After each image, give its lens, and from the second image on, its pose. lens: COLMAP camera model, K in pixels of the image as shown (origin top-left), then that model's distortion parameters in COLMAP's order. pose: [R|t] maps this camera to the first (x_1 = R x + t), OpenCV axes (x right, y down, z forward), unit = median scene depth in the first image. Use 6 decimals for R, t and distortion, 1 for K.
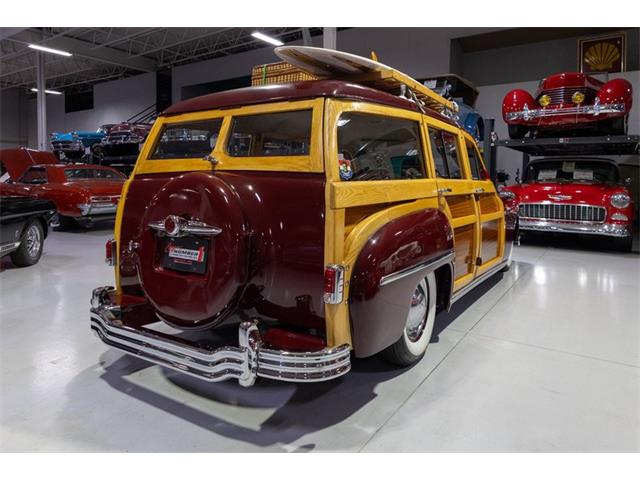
lens RADIAL K [[439.0, 0, 319.3], [0, 439.0, 195.9], [0, 0, 1]] dist [-0.000222, -0.000956]
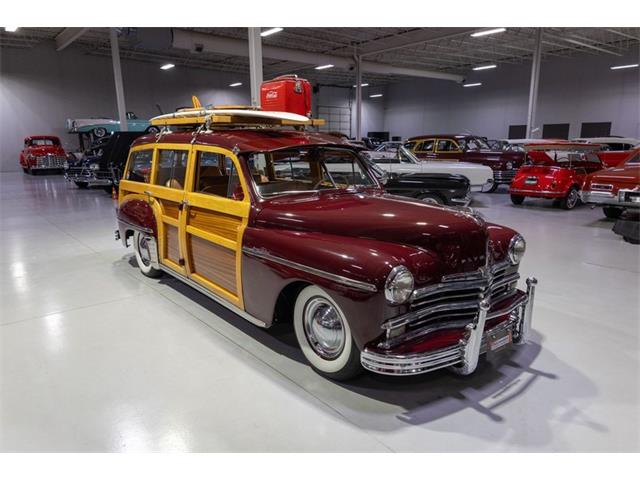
lens RADIAL K [[460.7, 0, 320.2], [0, 460.7, 227.7], [0, 0, 1]] dist [0.005323, 0.002676]
pose [[-0.292565, 0.177897, -0.939552, 2.069396], [-0.023008, 0.980949, 0.192900, -0.273542], [0.955969, 0.078053, -0.282898, 2.523487]]
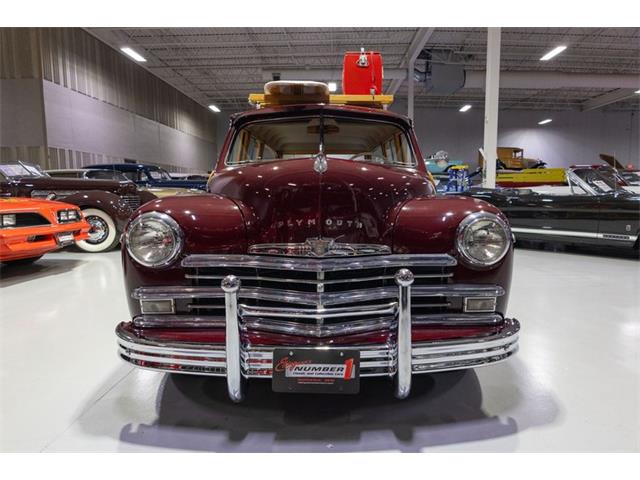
lens RADIAL K [[442.8, 0, 337.3], [0, 442.8, 237.0], [0, 0, 1]] dist [0.007049, -0.001900]
pose [[-0.823404, 0.060365, -0.564235, 1.184921], [-0.016070, 0.991446, 0.129521, -0.043366], [0.567228, 0.115716, -0.815391, 3.195441]]
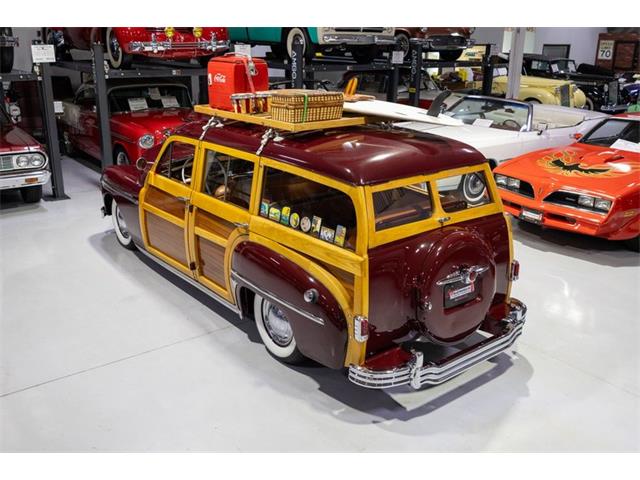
lens RADIAL K [[608.2, 0, 320.0], [0, 608.2, 240.0], [0, 0, 1]] dist [-0.003265, -0.006588]
pose [[0.329448, -0.309083, 0.892150, -1.905813], [0.026048, 0.947516, 0.318646, -0.581476], [-0.943814, -0.081738, 0.320208, 0.743652]]
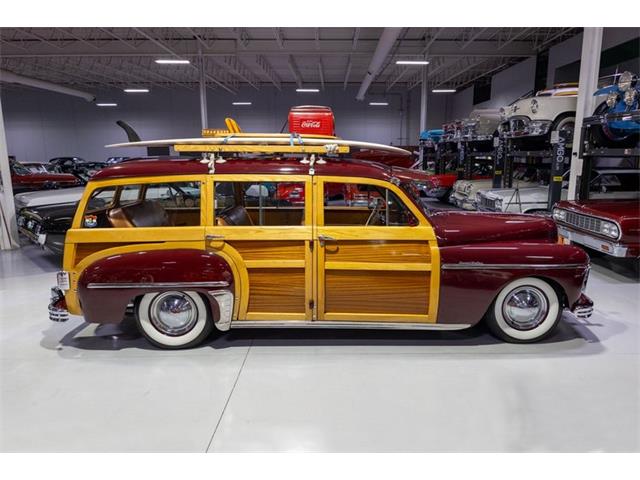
lens RADIAL K [[438.3, 0, 334.9], [0, 438.3, 239.9], [0, 0, 1]] dist [0.004341, -0.001614]
pose [[0.569632, 0.147392, -0.808576, 1.822070], [-0.026508, 0.986572, 0.161164, -0.262127], [0.821472, -0.070371, 0.565890, 0.694286]]
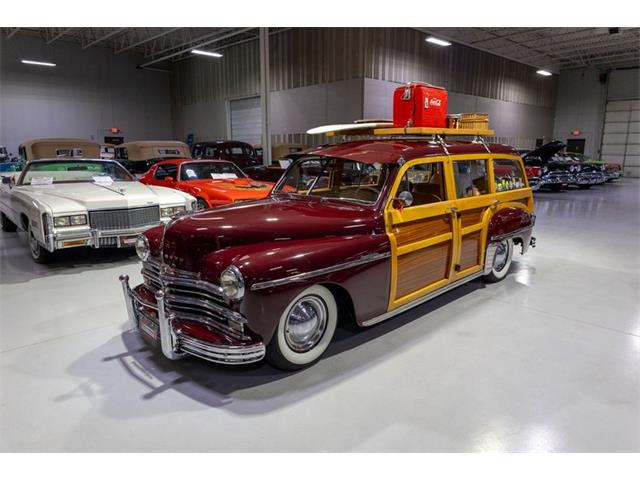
lens RADIAL K [[441.0, 0, 320.0], [0, 441.0, 240.0], [0, 0, 1]] dist [0.004264, -0.002388]
pose [[-0.973098, -0.052988, 0.224217, 0.062464], [0.001267, 0.971948, 0.235192, -0.327424], [-0.230390, 0.229149, -0.945733, 3.726572]]
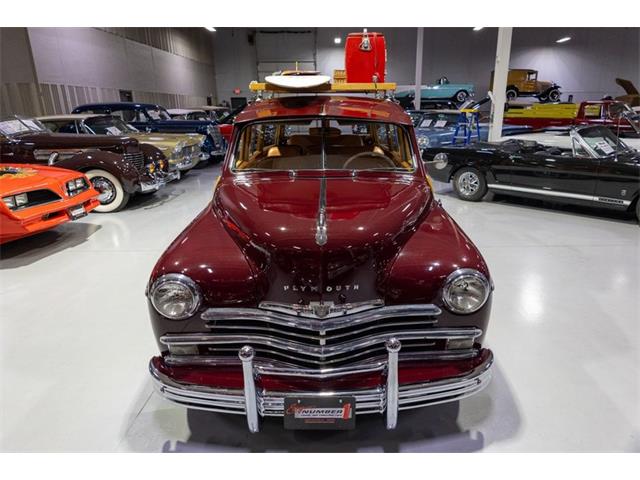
lens RADIAL K [[443.5, 0, 346.9], [0, 443.5, 250.0], [0, 0, 1]] dist [0.000320, -0.001675]
pose [[-0.818399, 0.178581, -0.546198, 1.198156], [-0.015333, 0.943363, 0.331409, -0.310382], [0.574446, 0.279599, -0.769309, 3.229291]]
